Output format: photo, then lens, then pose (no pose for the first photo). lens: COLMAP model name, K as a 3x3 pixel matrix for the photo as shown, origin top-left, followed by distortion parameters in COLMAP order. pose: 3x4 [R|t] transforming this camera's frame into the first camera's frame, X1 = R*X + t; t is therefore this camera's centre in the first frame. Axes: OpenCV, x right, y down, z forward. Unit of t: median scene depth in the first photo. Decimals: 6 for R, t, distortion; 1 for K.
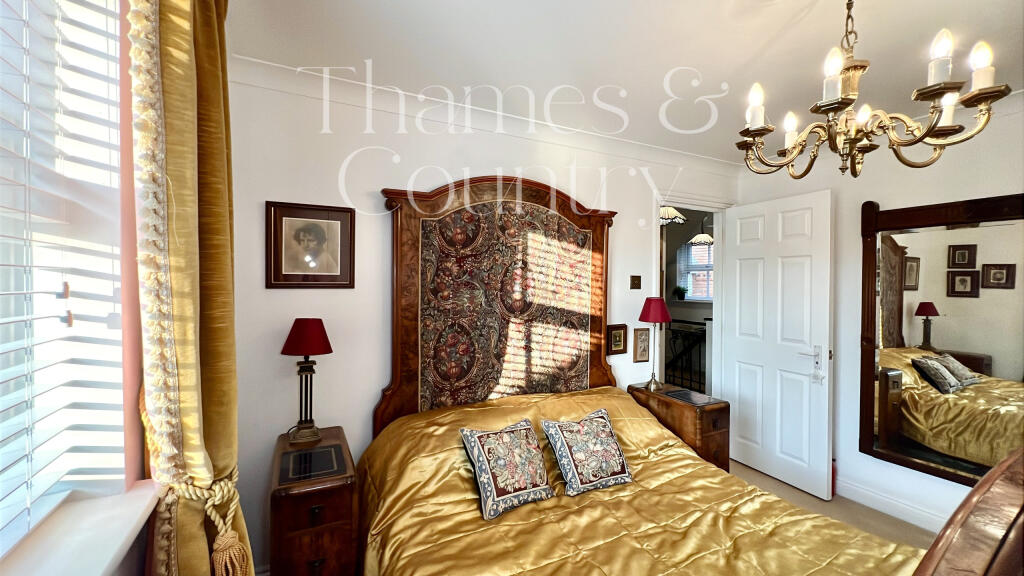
lens RADIAL K [[418.2, 0, 510.3], [0, 418.2, 281.1], [0, 0, 1]] dist [-0.000417, -0.000013]
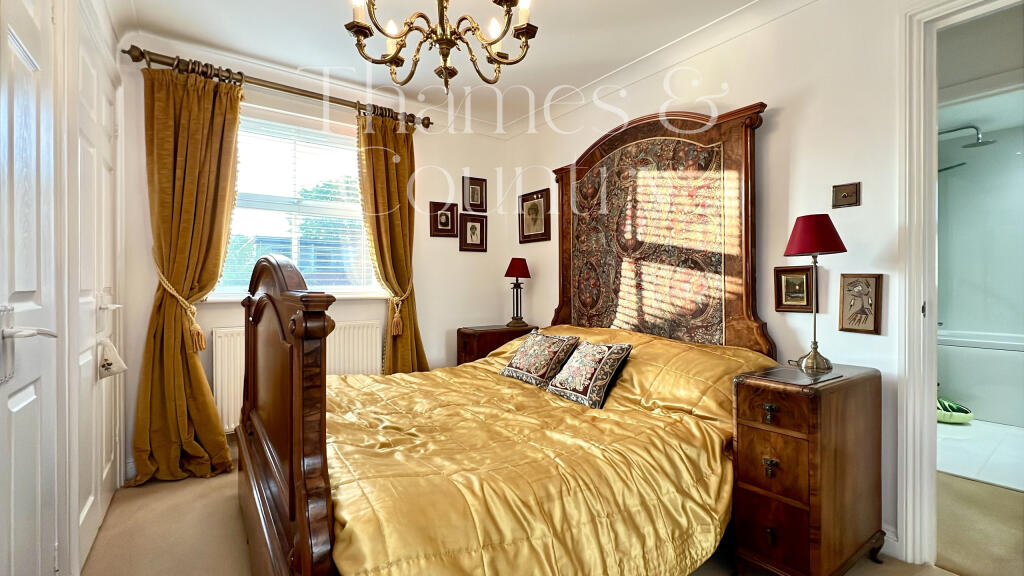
lens RADIAL K [[434.8, 0, 484.2], [0, 434.8, 287.2], [0, 0, 1]] dist [0.000078, 0.000001]
pose [[0.117001, 0.013295, -0.993043, 1.030564], [-0.009833, 0.999877, 0.012228, 0.151372], [0.993083, 0.008334, 0.117118, 0.510734]]
